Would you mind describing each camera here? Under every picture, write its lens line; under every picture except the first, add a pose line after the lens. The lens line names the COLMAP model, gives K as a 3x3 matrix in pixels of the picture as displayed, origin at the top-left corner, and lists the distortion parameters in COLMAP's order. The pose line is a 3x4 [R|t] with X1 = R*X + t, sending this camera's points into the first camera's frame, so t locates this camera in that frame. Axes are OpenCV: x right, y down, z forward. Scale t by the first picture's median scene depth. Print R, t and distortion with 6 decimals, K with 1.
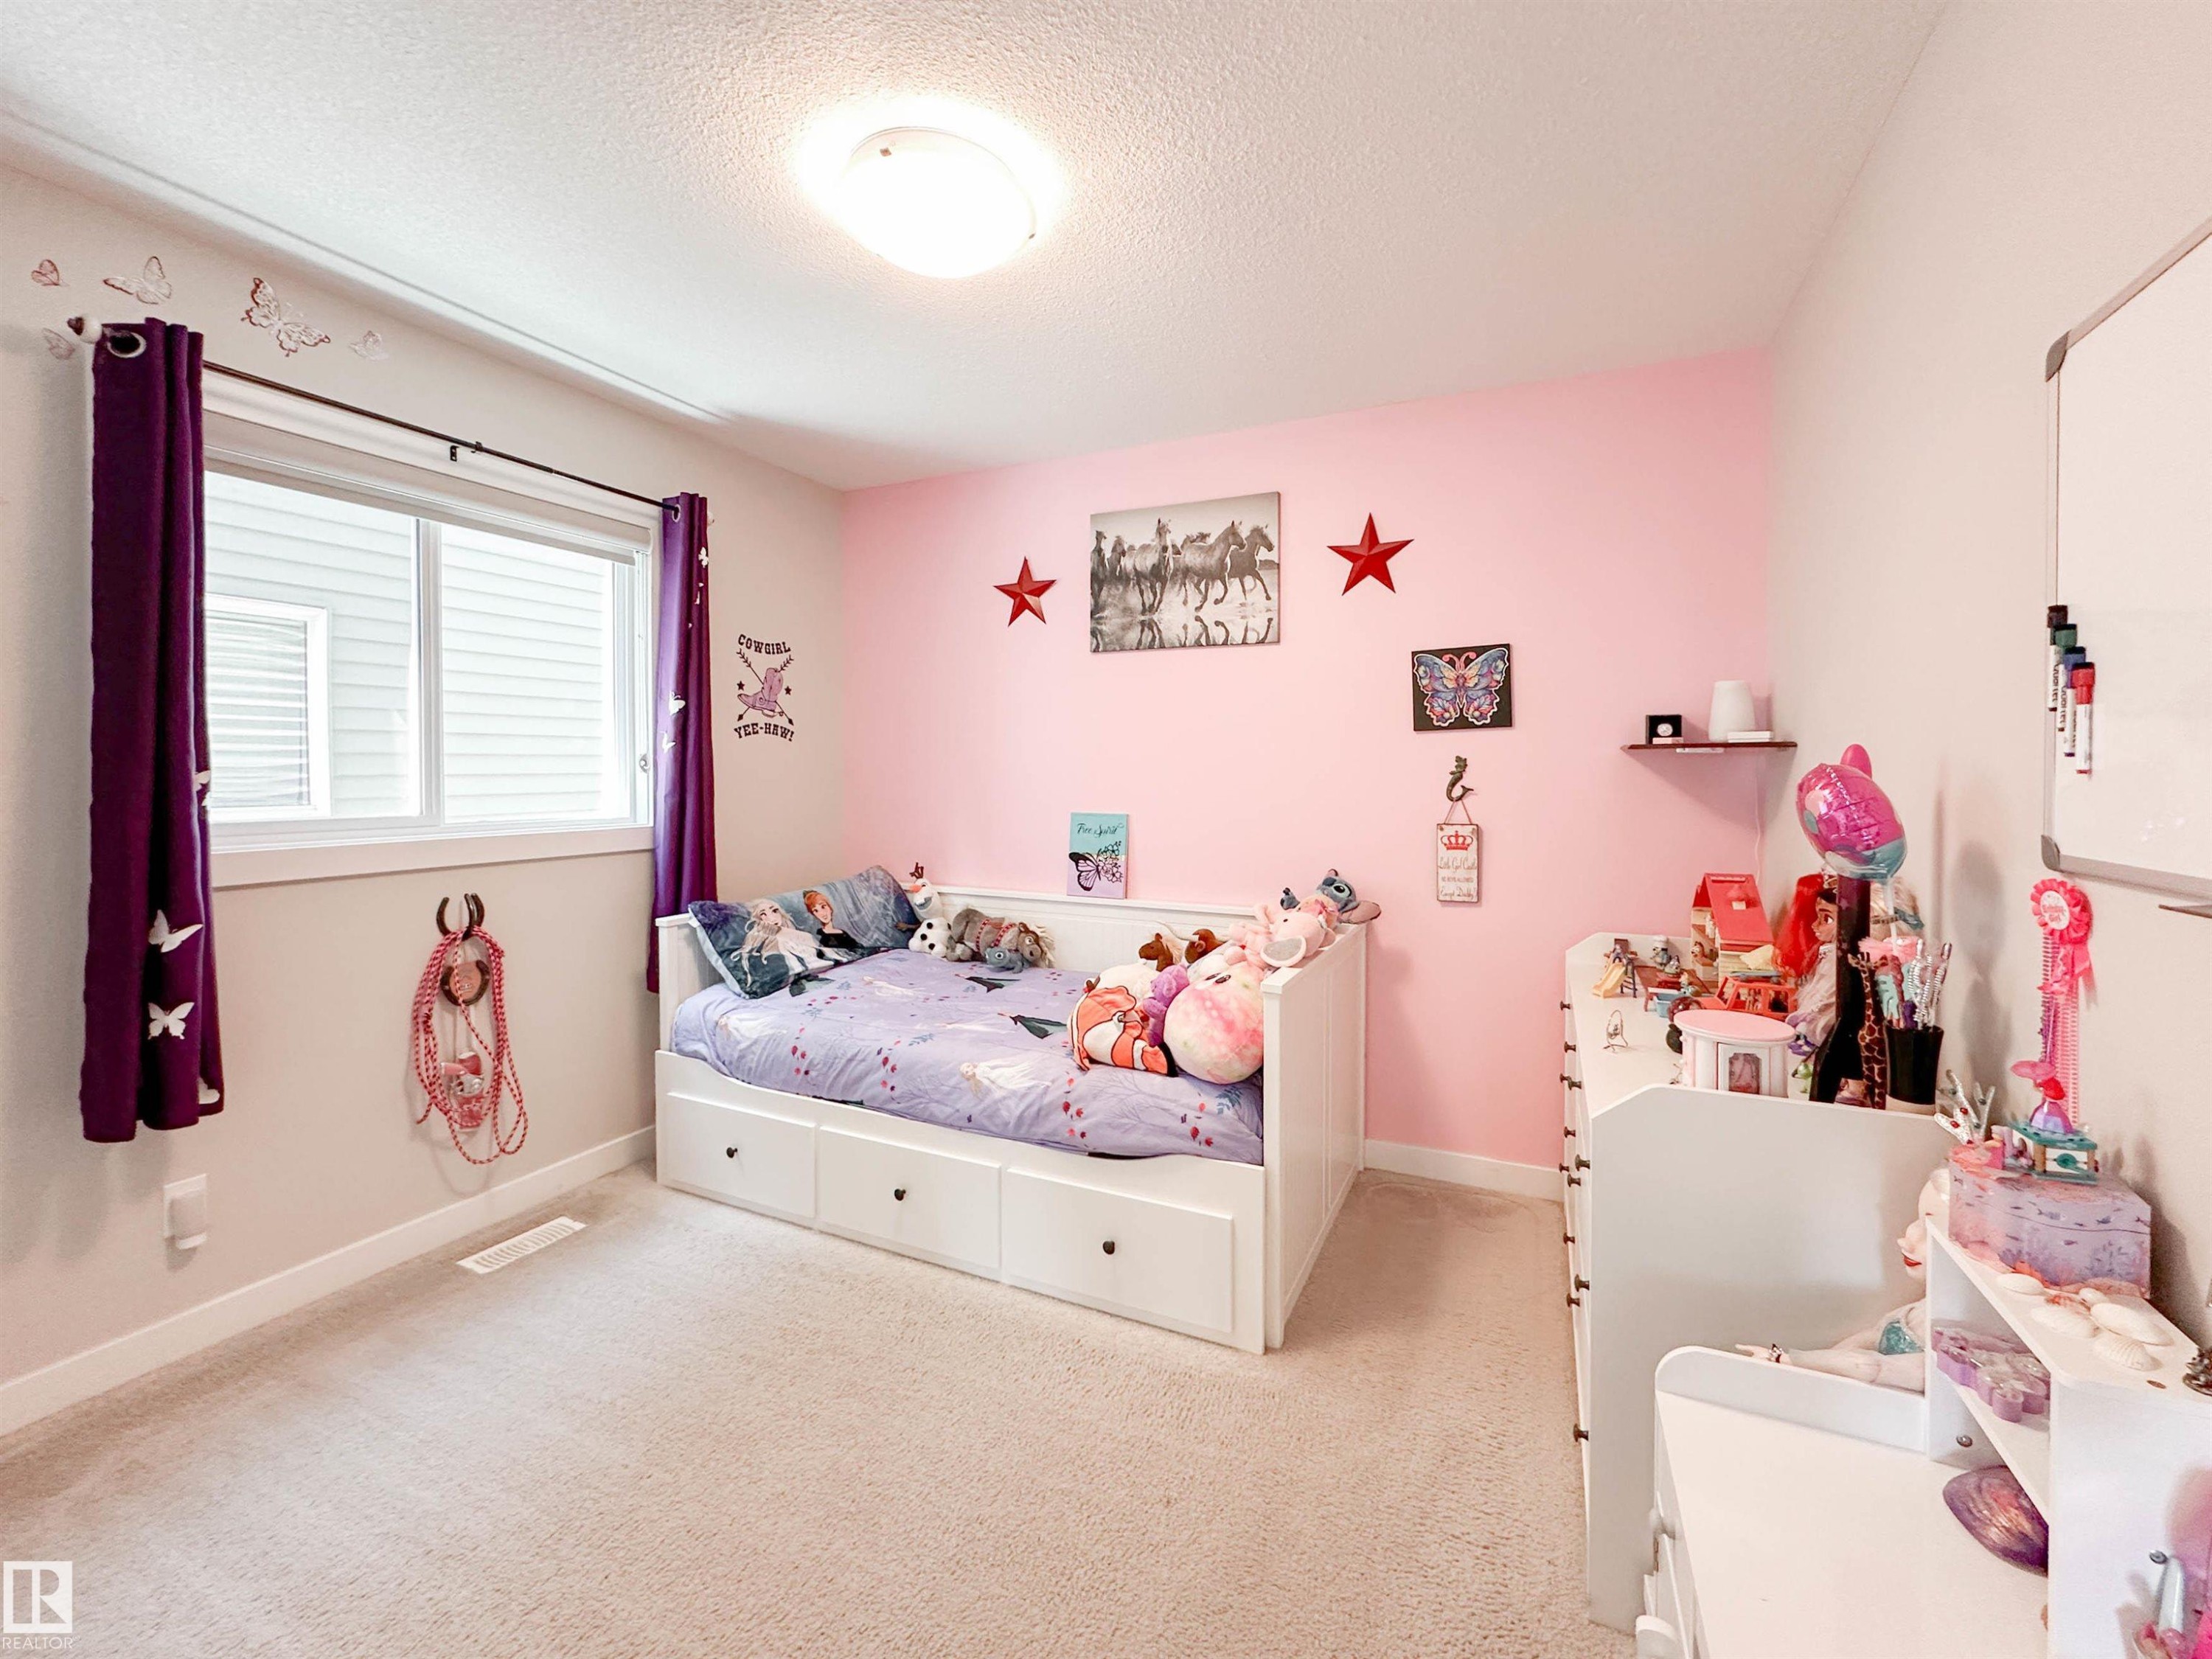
lens RADIAL K [[920.6, 0, 1137.1], [0, 920.6, 766.9], [0, 0, 1]] dist [-0.006175, 0.001357]
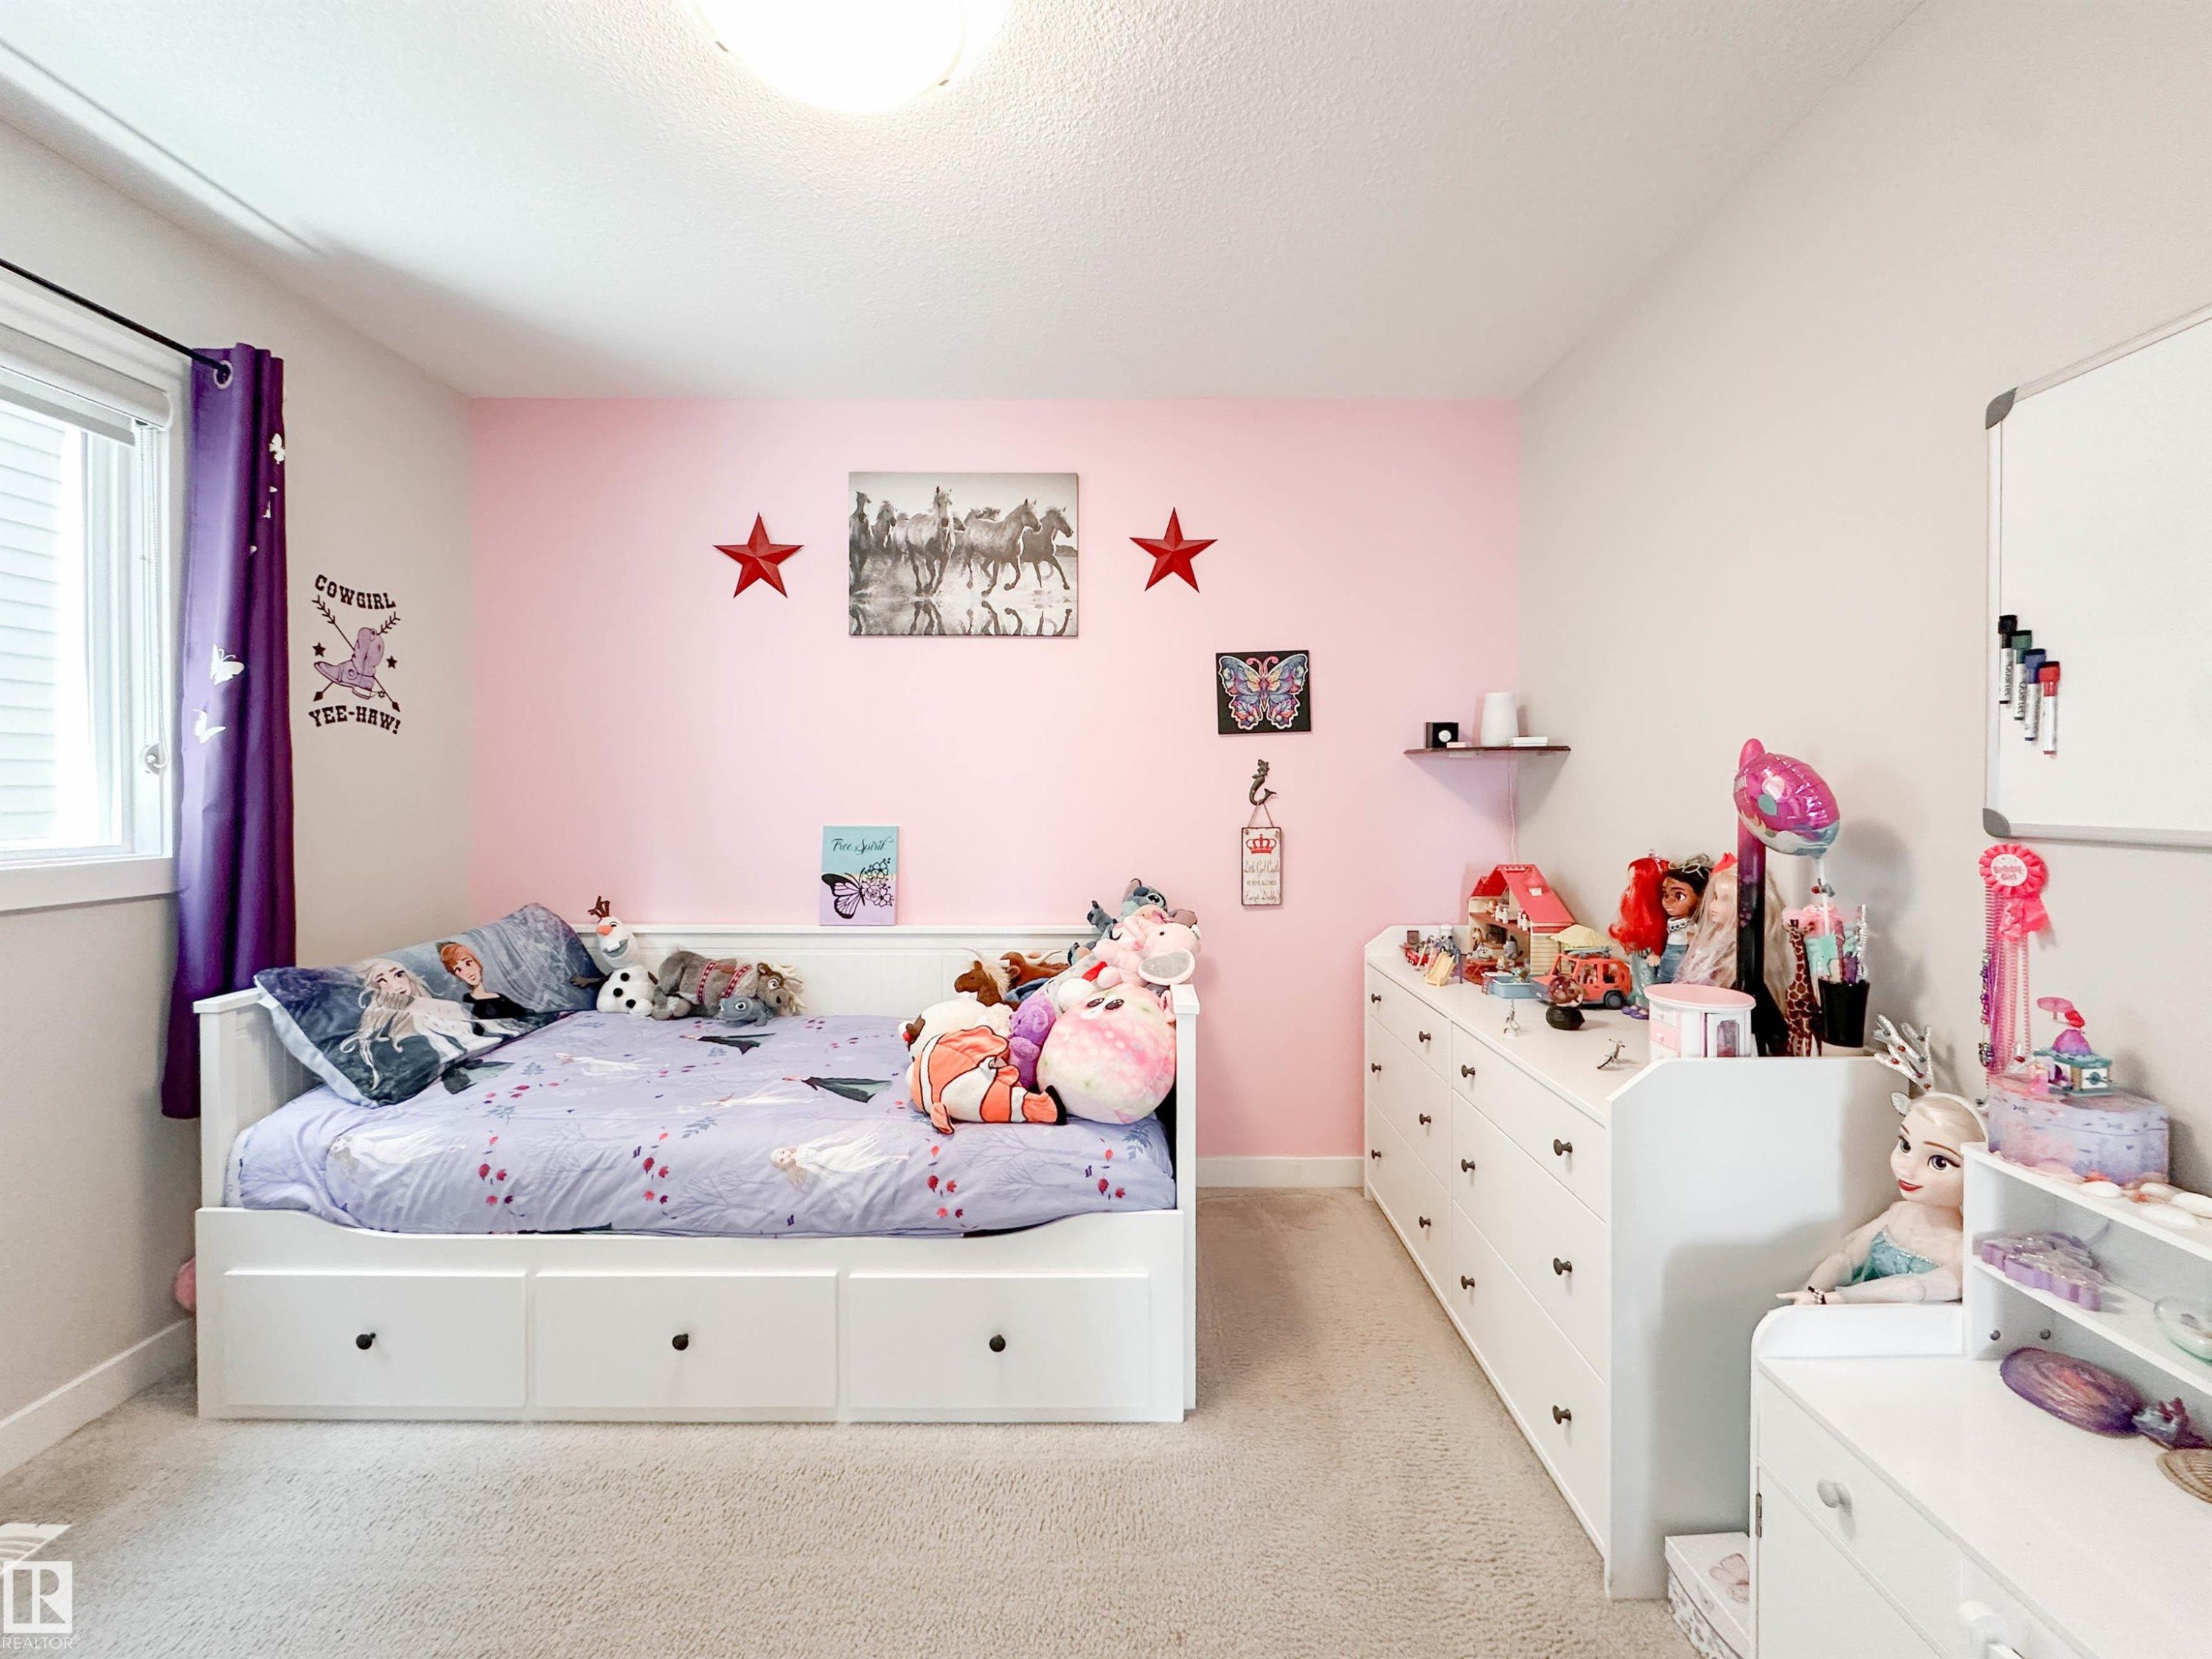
lens RADIAL K [[920.6, 0, 1134.2], [0, 920.6, 783.8], [0, 0, 1]] dist [-0.006175, 0.001357]
pose [[0.906527, -0.000213, 0.422149, -0.206485], [0.001658, 0.999994, -0.003056, 0.017698], [-0.422146, 0.003470, 0.906521, 0.153666]]
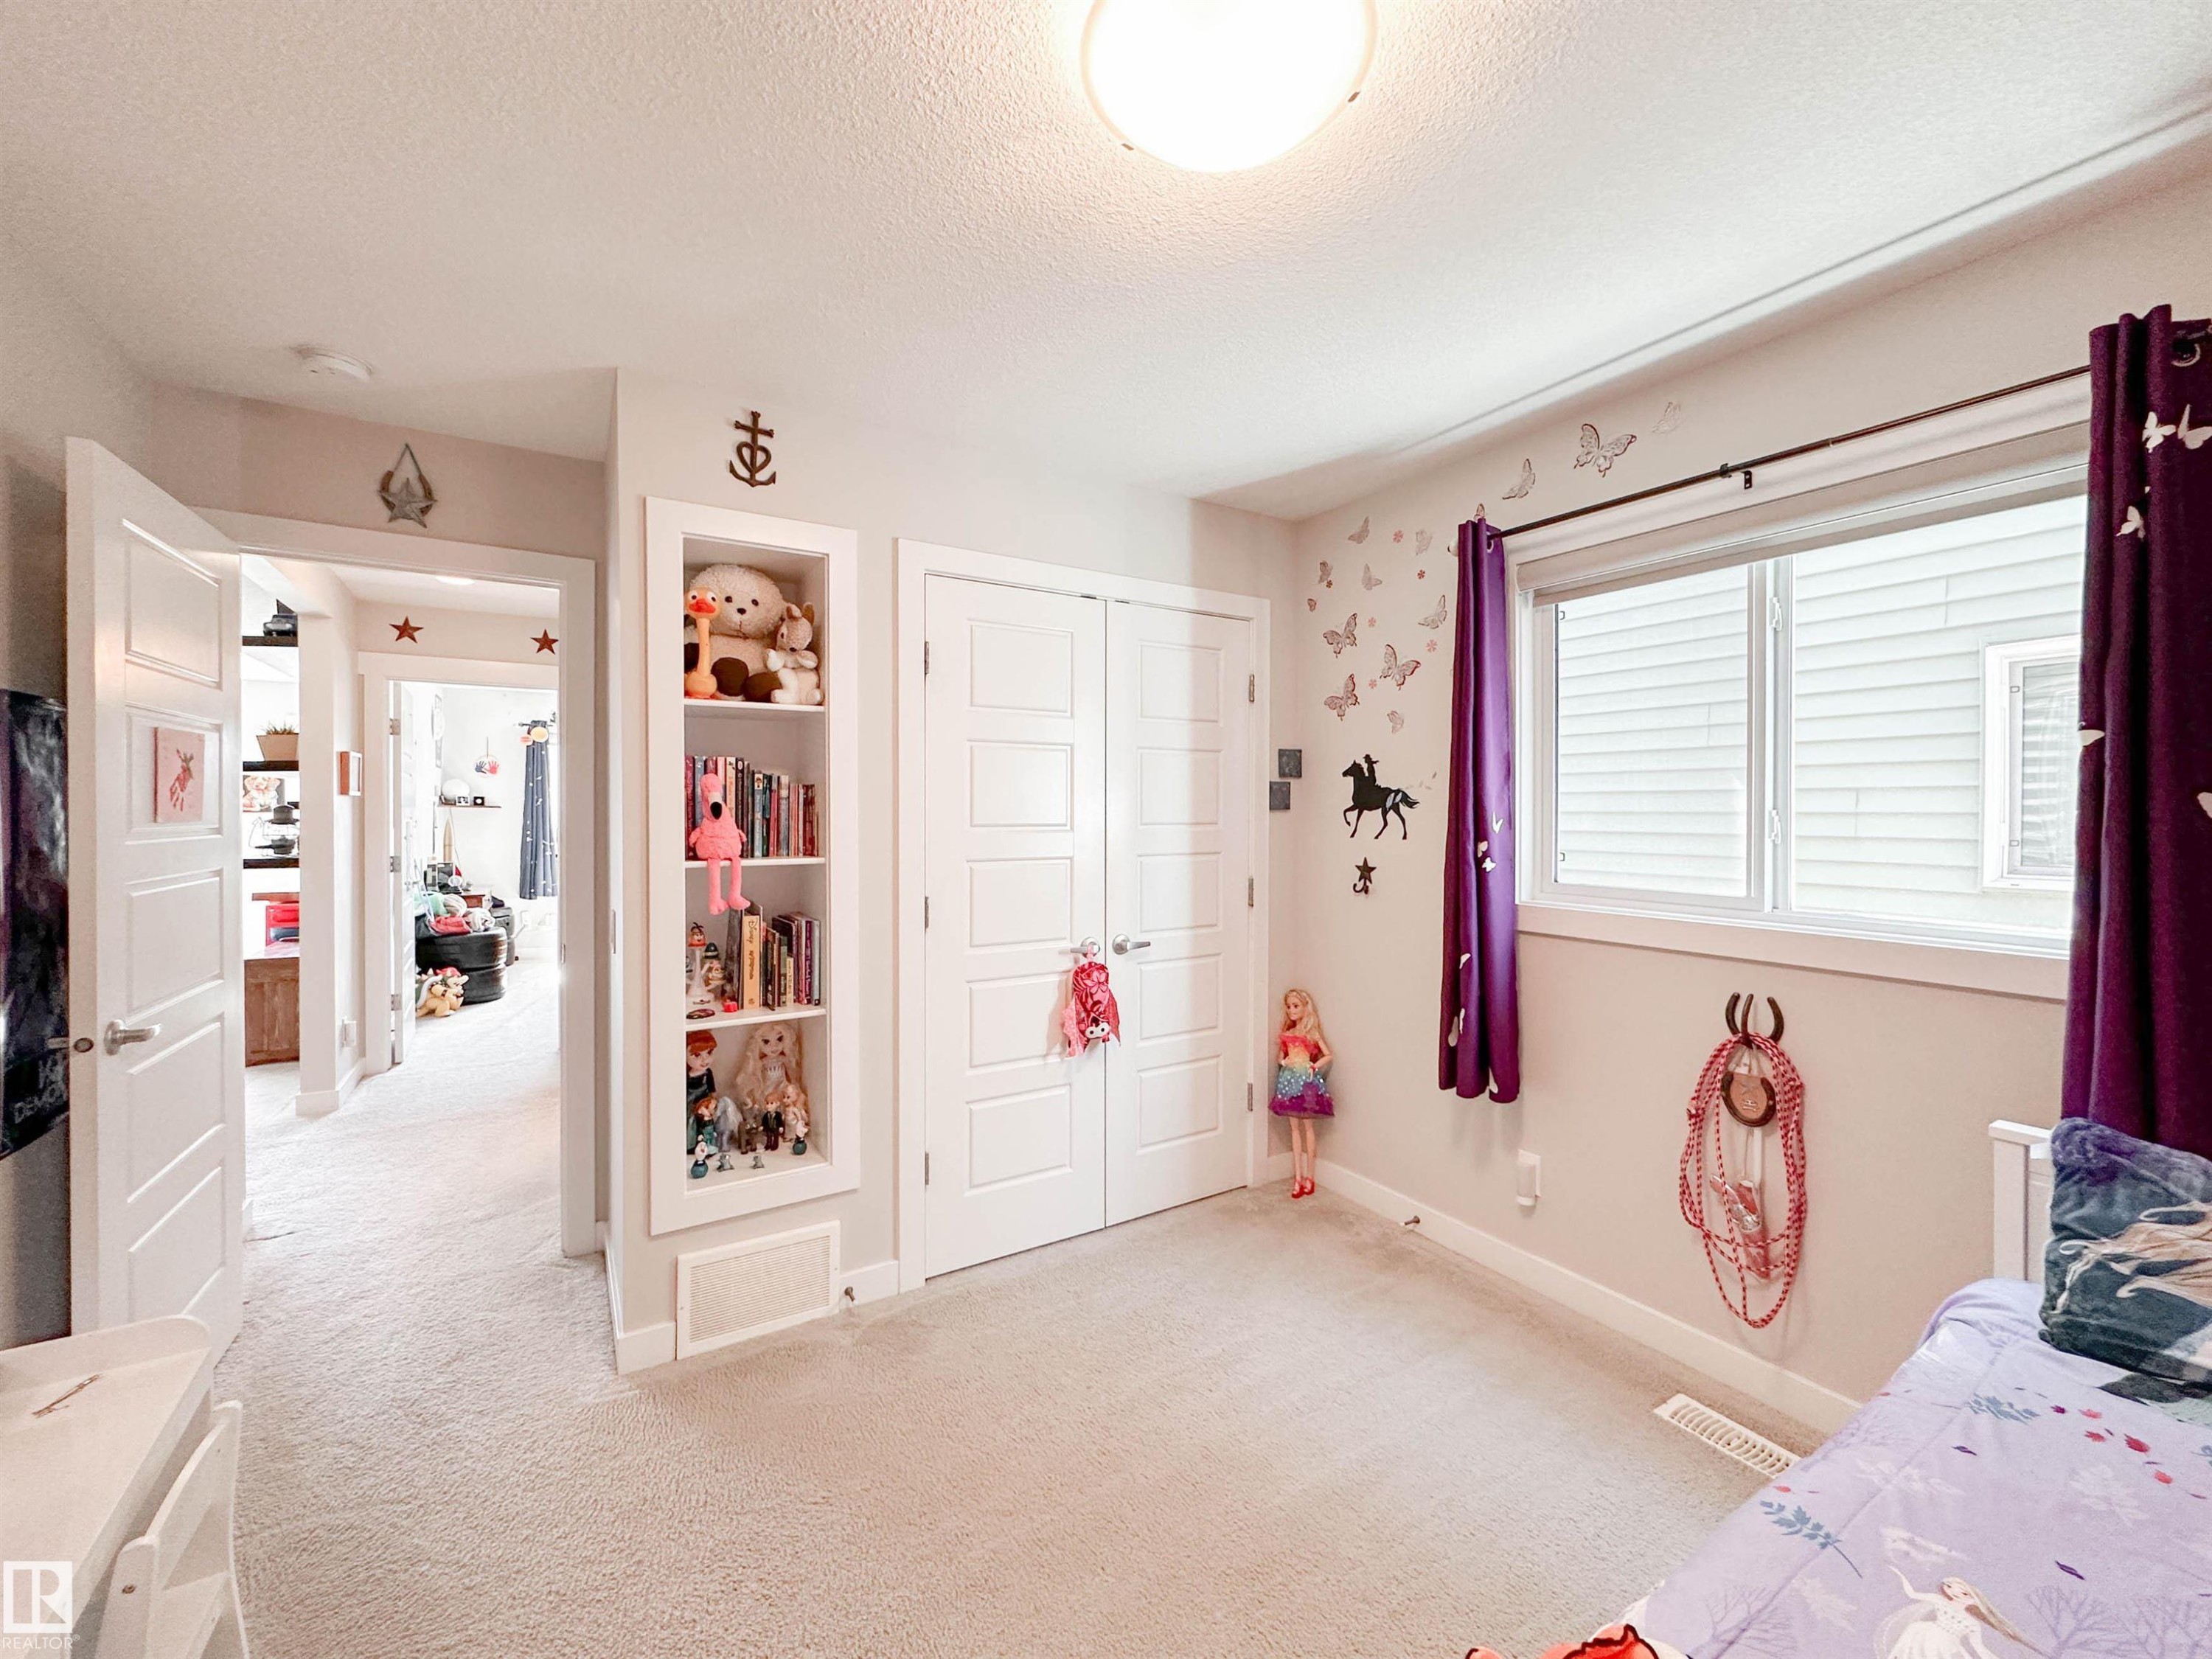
lens RADIAL K [[920.6, 0, 1124.0], [0, 920.6, 810.3], [0, 0, 1]] dist [-0.006175, 0.001357]
pose [[-0.566604, -0.002651, -0.823986, 0.263254], [-0.004023, 0.999992, -0.000452, -0.025633], [0.823980, 0.003059, -0.566610, 0.894169]]
